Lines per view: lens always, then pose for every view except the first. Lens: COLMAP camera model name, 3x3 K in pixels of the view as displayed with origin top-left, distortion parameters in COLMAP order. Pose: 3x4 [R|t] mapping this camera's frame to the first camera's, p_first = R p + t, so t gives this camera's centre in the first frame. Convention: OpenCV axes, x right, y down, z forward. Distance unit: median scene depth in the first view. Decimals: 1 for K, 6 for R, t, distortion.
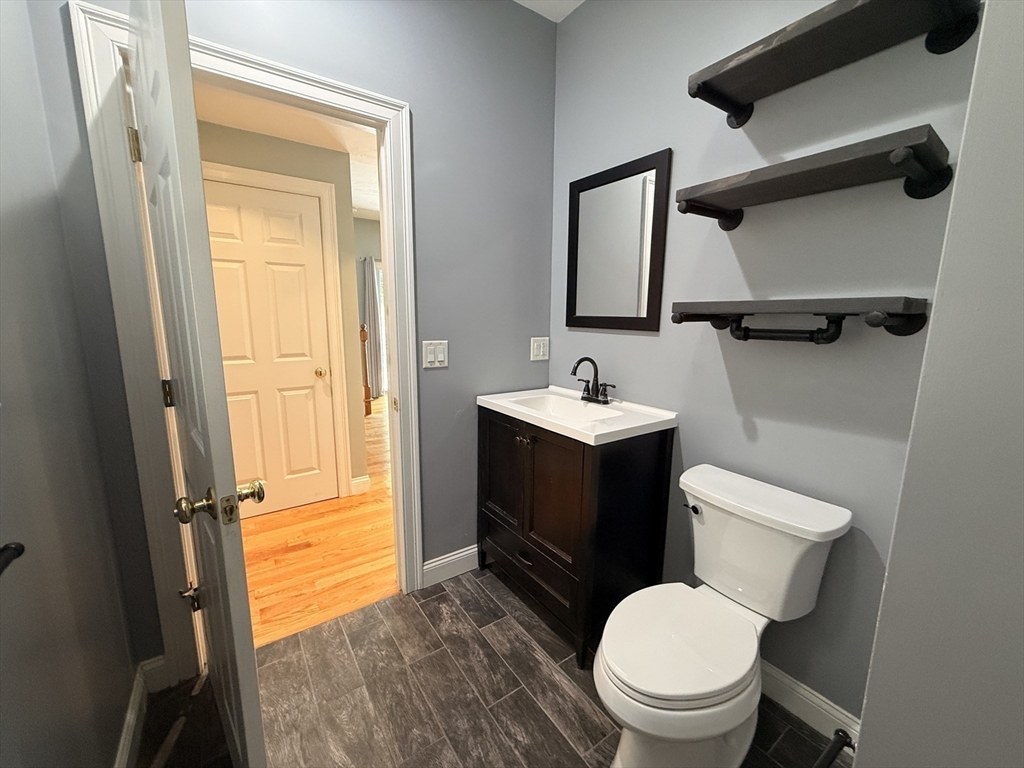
lens RADIAL K [[408.1, 0, 512.1], [0, 408.1, 383.2], [0, 0, 1]] dist [-0.001027, -0.000108]
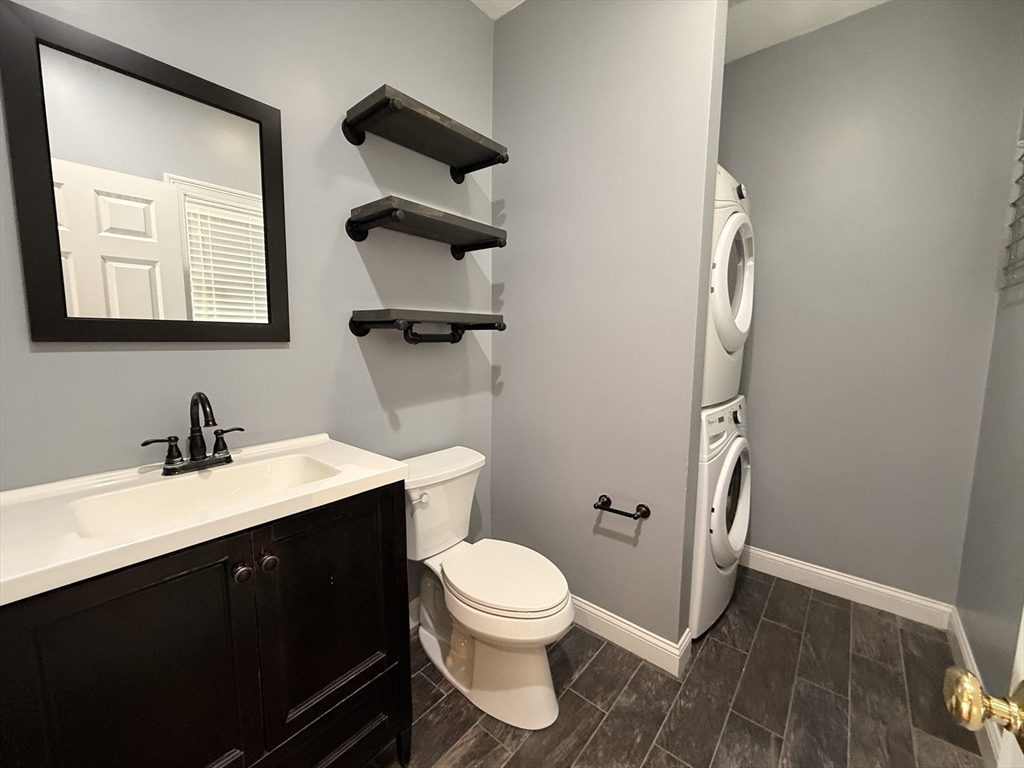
lens RADIAL K [[408.1, 0, 513.0], [0, 408.1, 381.2], [0, 0, 1]] dist [-0.001027, -0.000108]
pose [[-0.256275, -0.121136, 0.958983, -0.665850], [0.151116, 0.974896, 0.163530, -0.150663], [-0.954718, 0.186827, -0.231536, 1.021872]]
